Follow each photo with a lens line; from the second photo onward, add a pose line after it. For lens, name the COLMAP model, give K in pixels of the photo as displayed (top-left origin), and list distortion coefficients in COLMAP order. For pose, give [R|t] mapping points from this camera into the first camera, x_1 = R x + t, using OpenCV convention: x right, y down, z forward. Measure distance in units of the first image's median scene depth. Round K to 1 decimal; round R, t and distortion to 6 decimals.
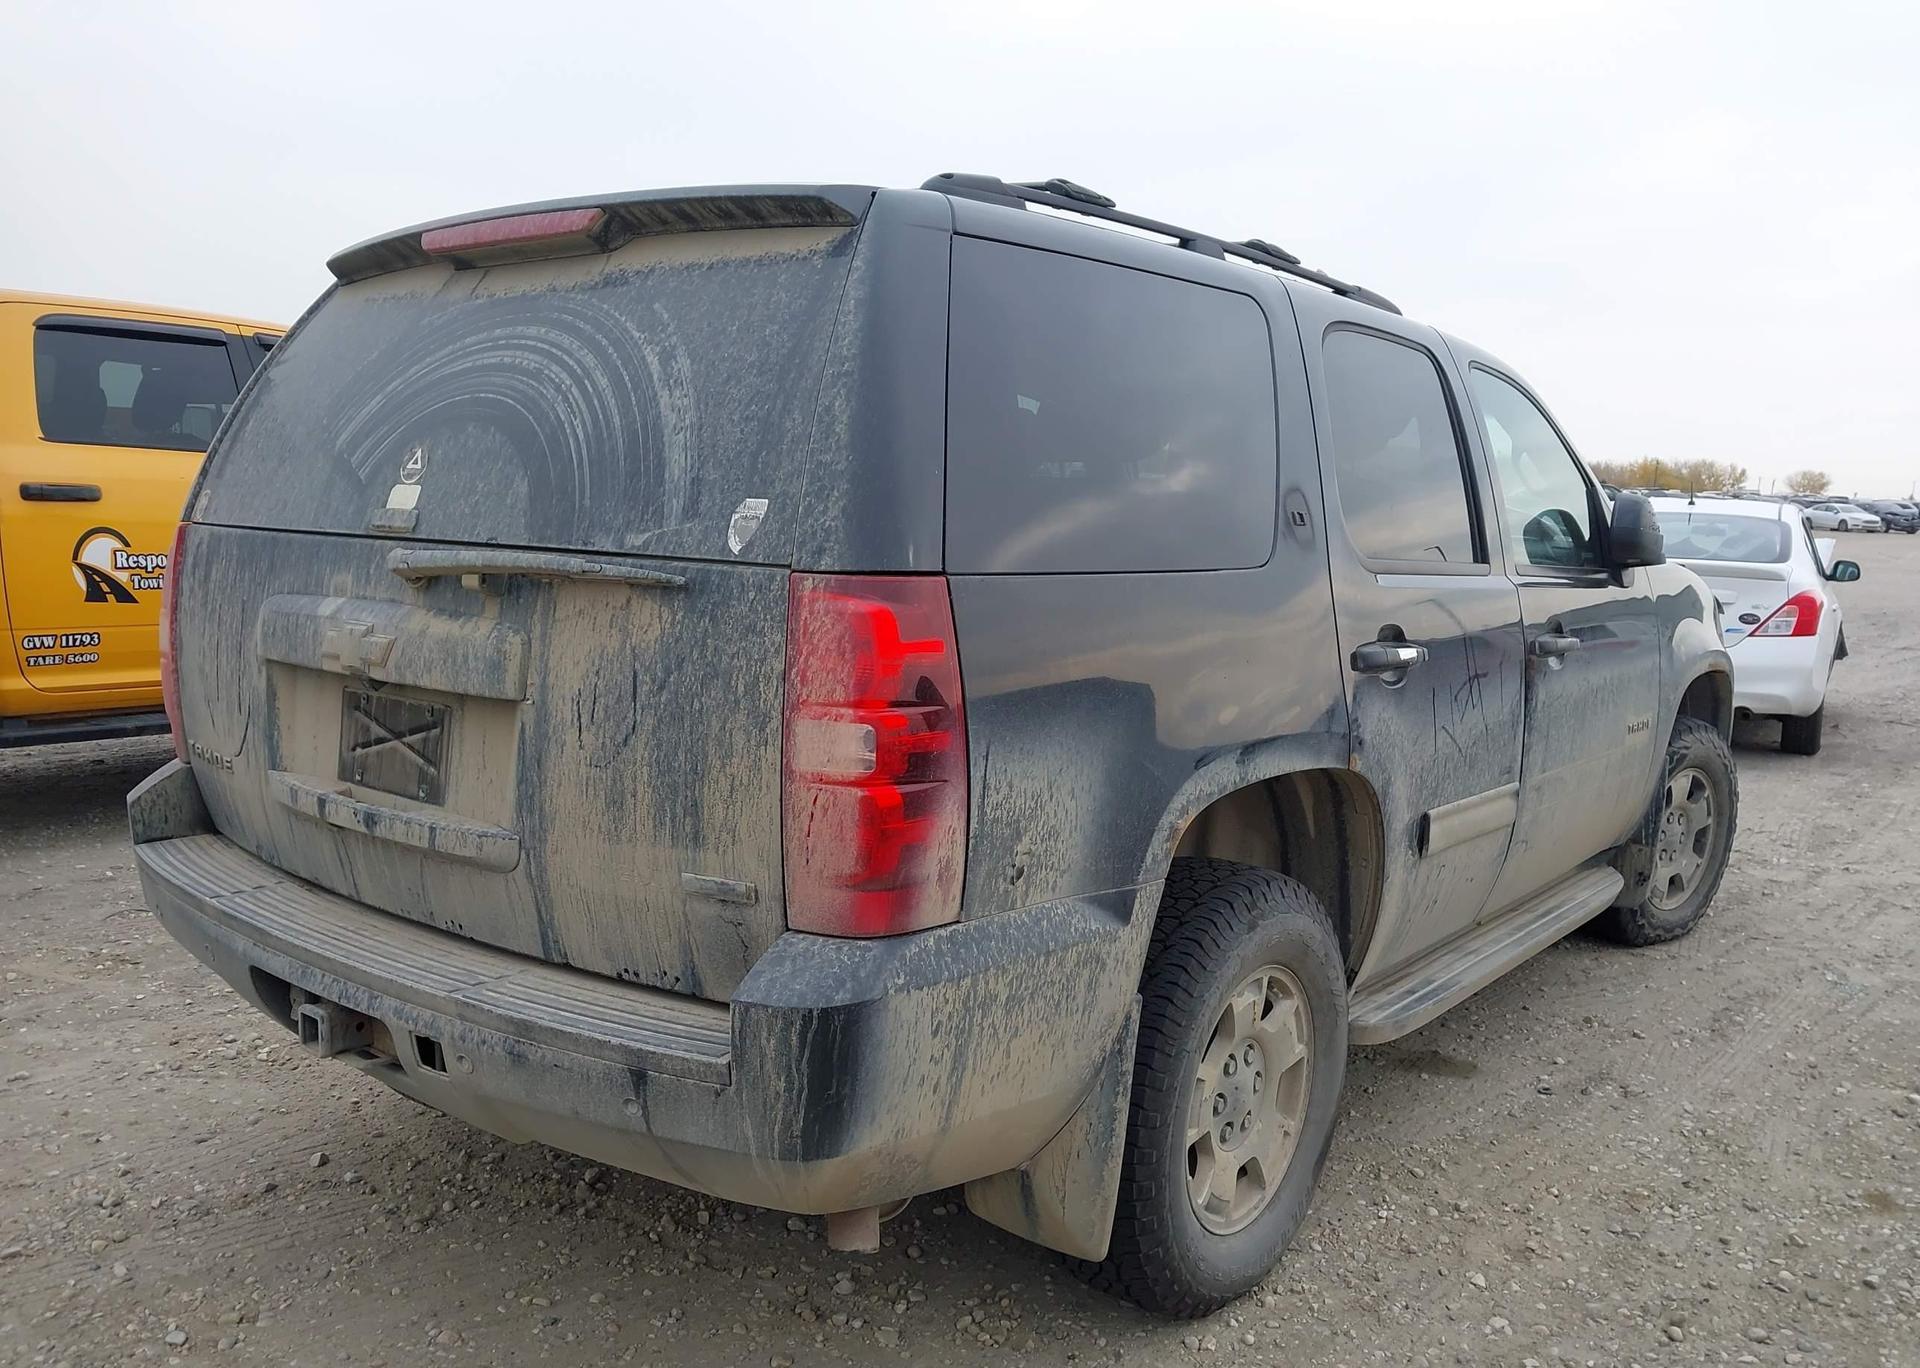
lens RADIAL K [[1506.2, 0, 953.9], [0, 1506.2, 729.8], [0, 0, 1]] dist [0.073765, -0.081942]
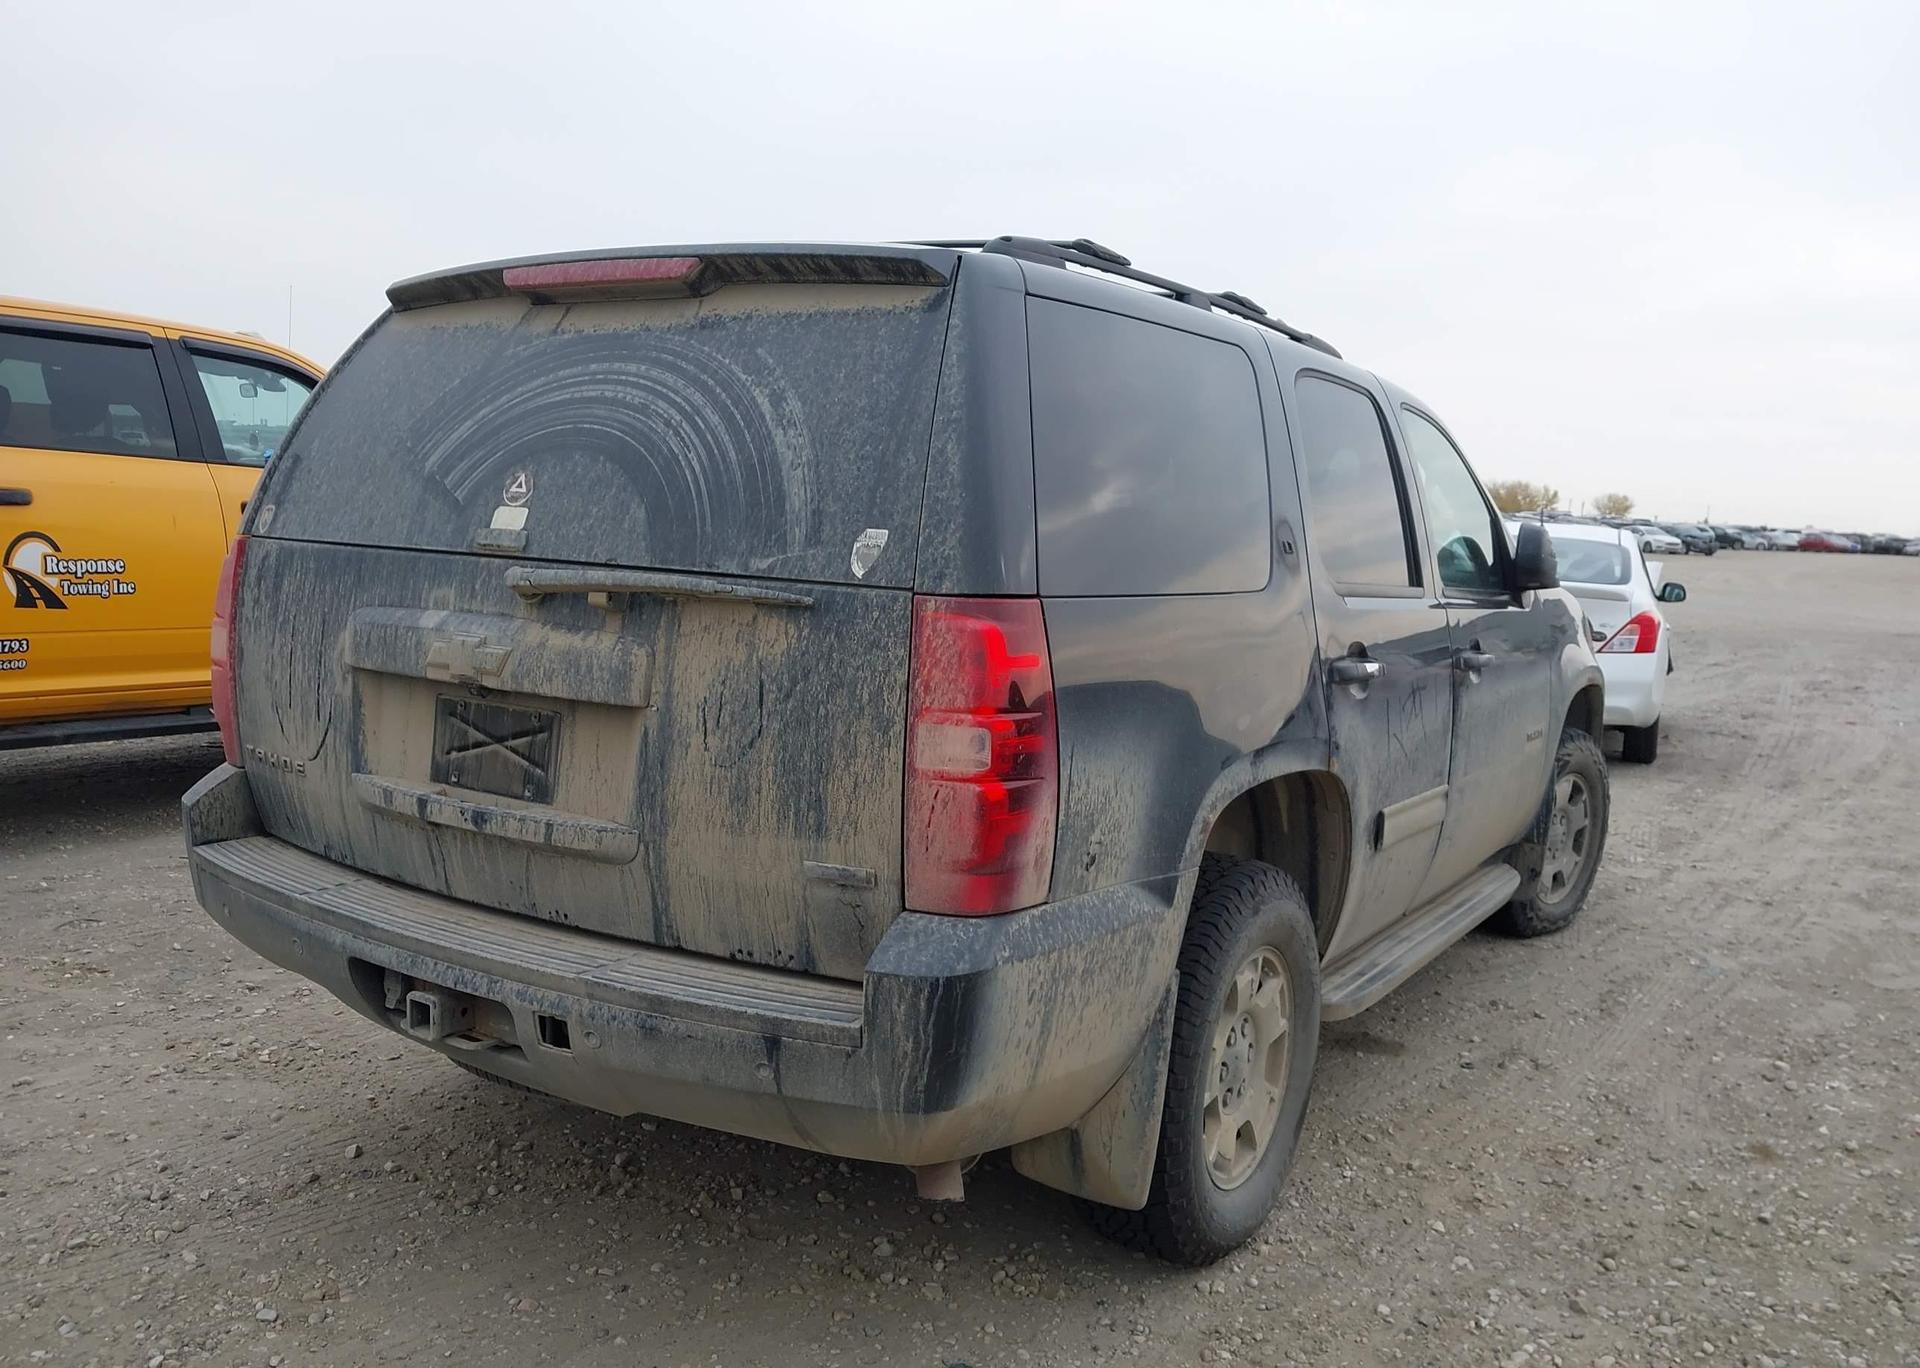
lens RADIAL K [[1534.3, 0, 955.3], [0, 1534.3, 725.3], [0, 0, 1]] dist [0.086542, -0.119880]
pose [[0.993909, 0.001279, 0.110201, -0.149618], [-0.000108, 0.999944, -0.010628, 0.004732], [-0.110208, 0.010552, 0.993853, -0.110225]]
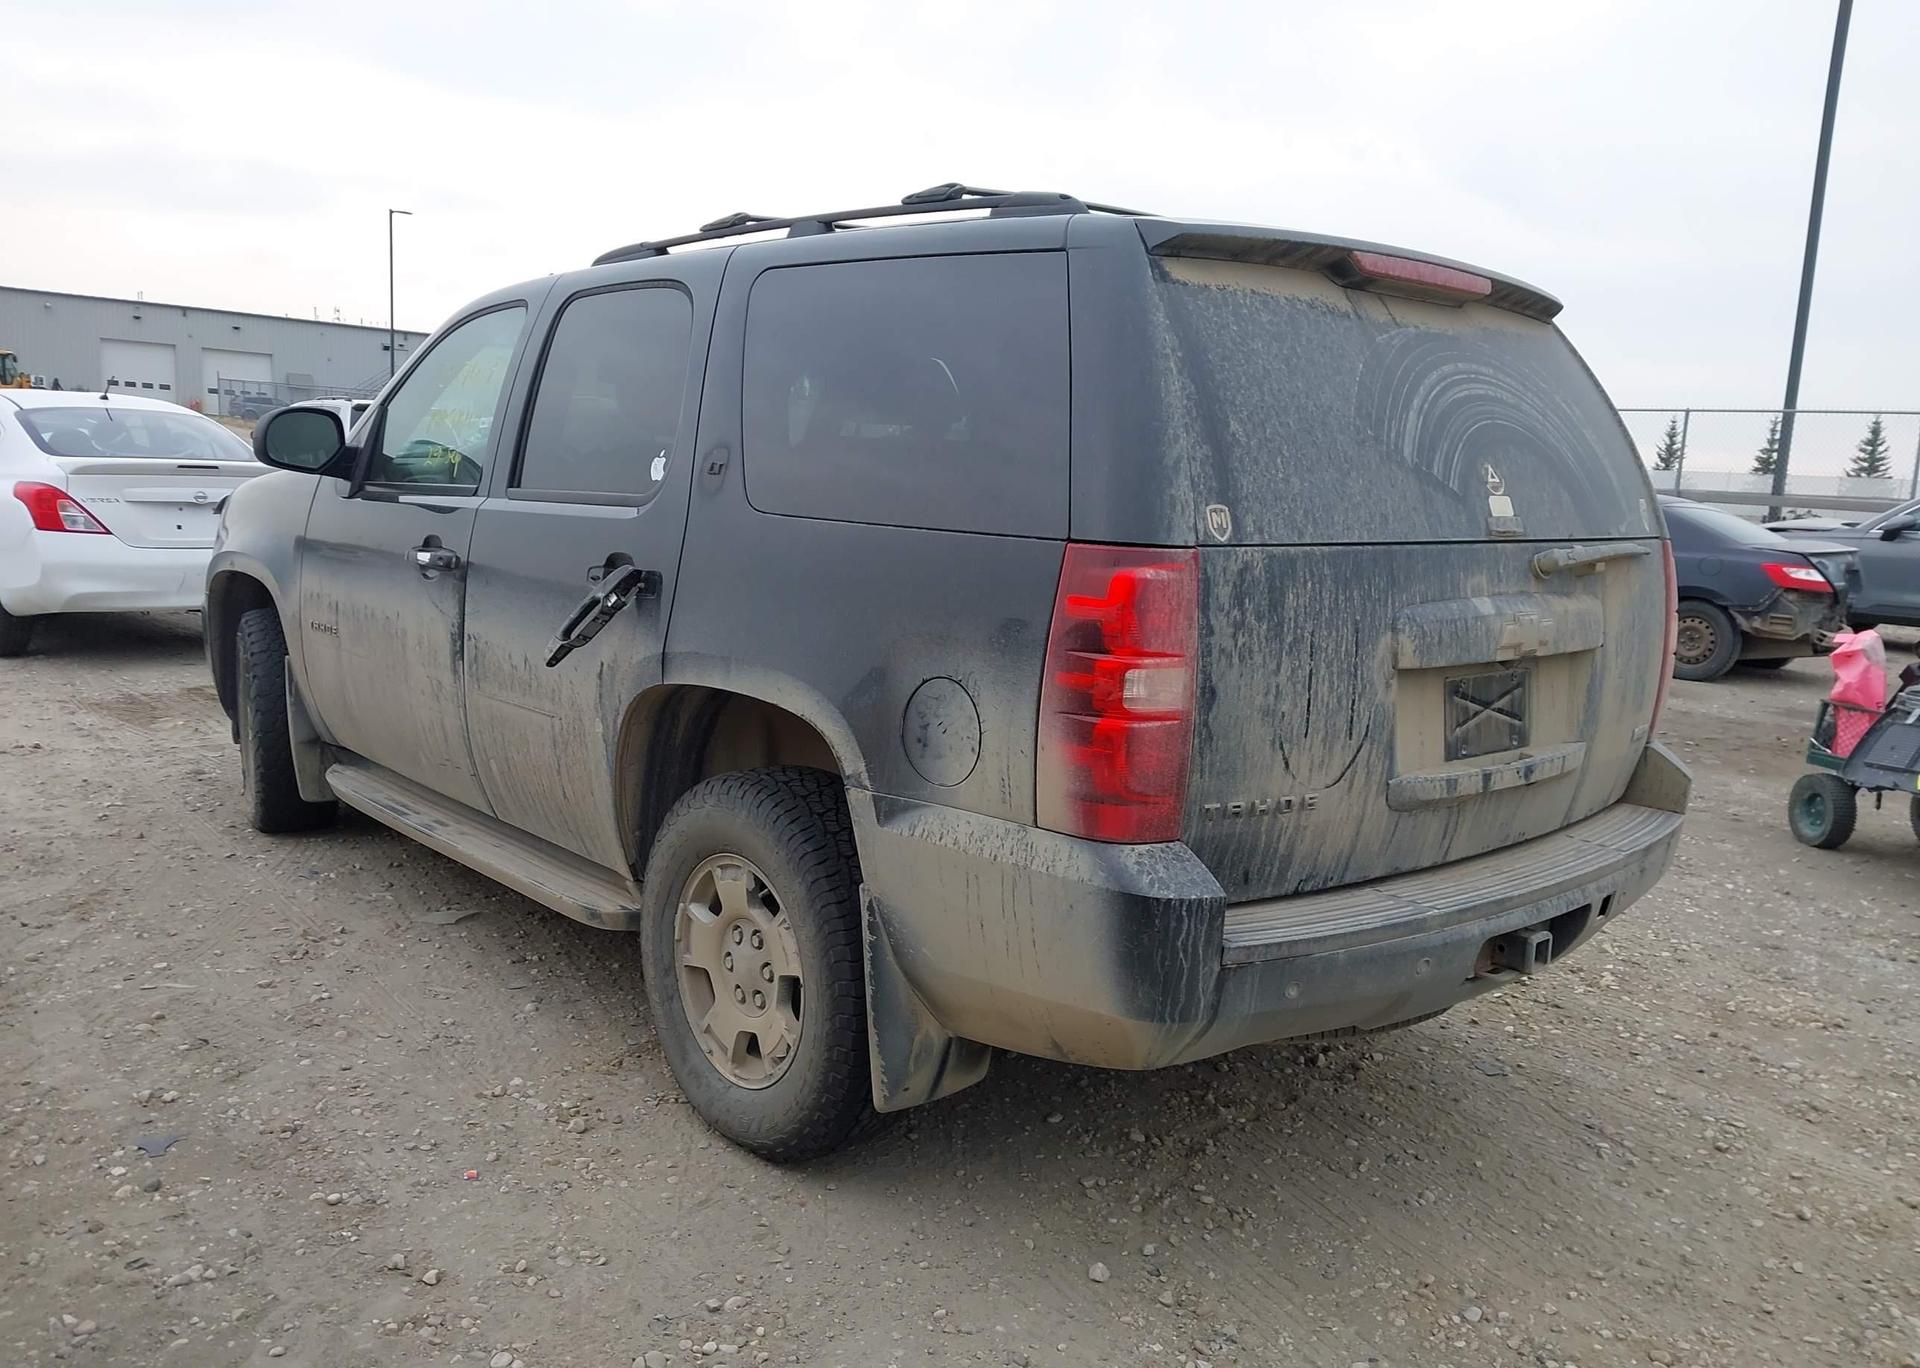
lens RADIAL K [[1487.7, 0, 965.4], [0, 1487.7, 726.2], [0, 0, 1]] dist [0.093547, -0.128203]
pose [[0.153364, -0.193498, 0.969040, -1.432172], [0.116687, 0.977326, 0.176685, -0.215429], [-0.981256, 0.085977, 0.172465, 1.087126]]
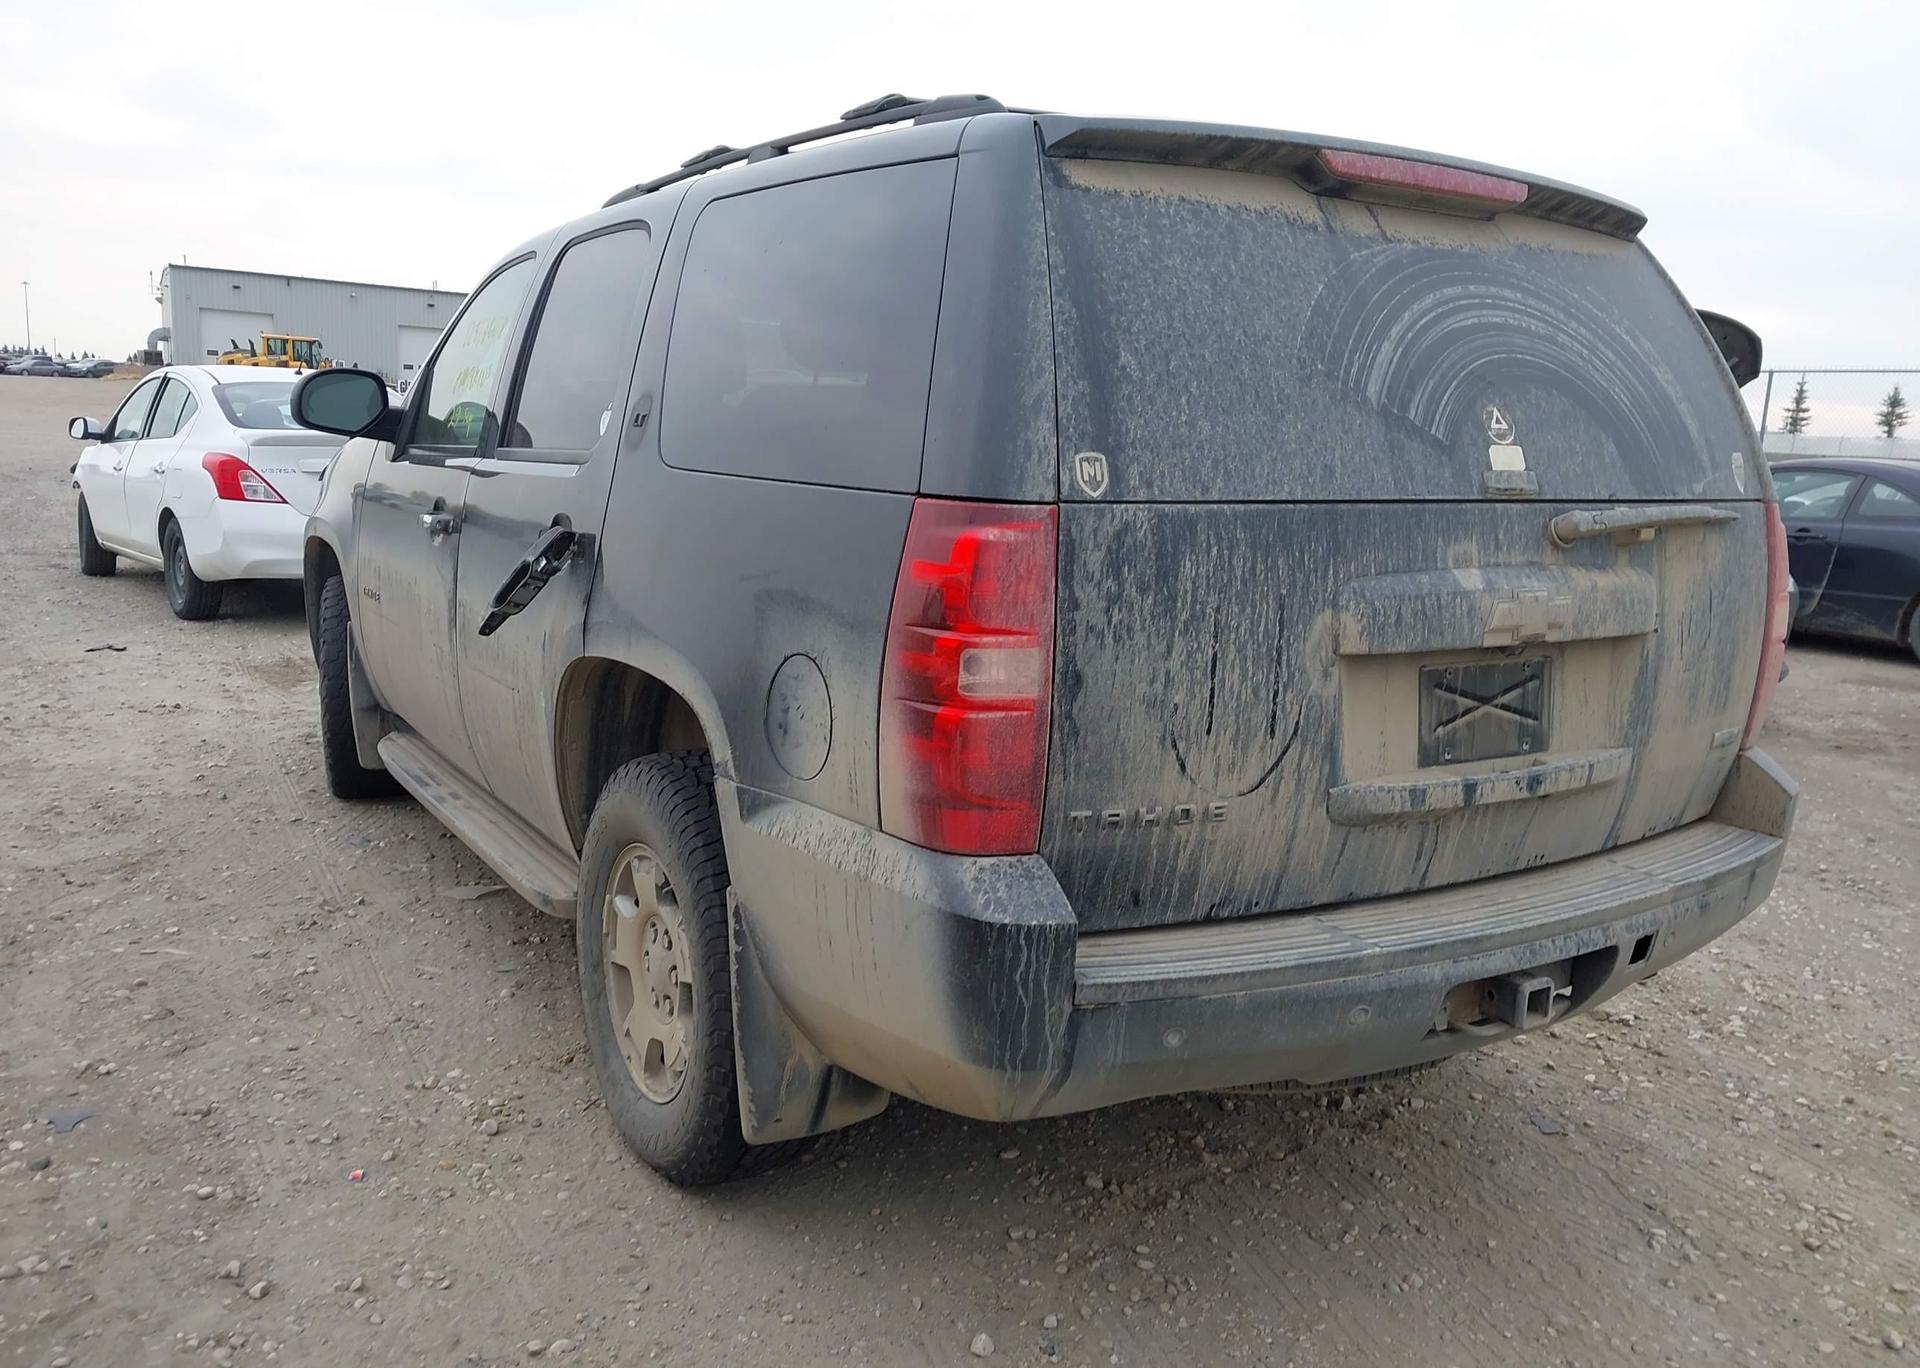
lens RADIAL K [[1506.2, 0, 953.9], [0, 1506.2, 729.8], [0, 0, 1]] dist [0.073765, -0.081942]
pose [[0.306418, -0.203640, 0.929860, -1.264905], [0.119631, 0.977342, 0.174617, -0.174036], [-0.944350, 0.057734, 0.323836, 0.912399]]
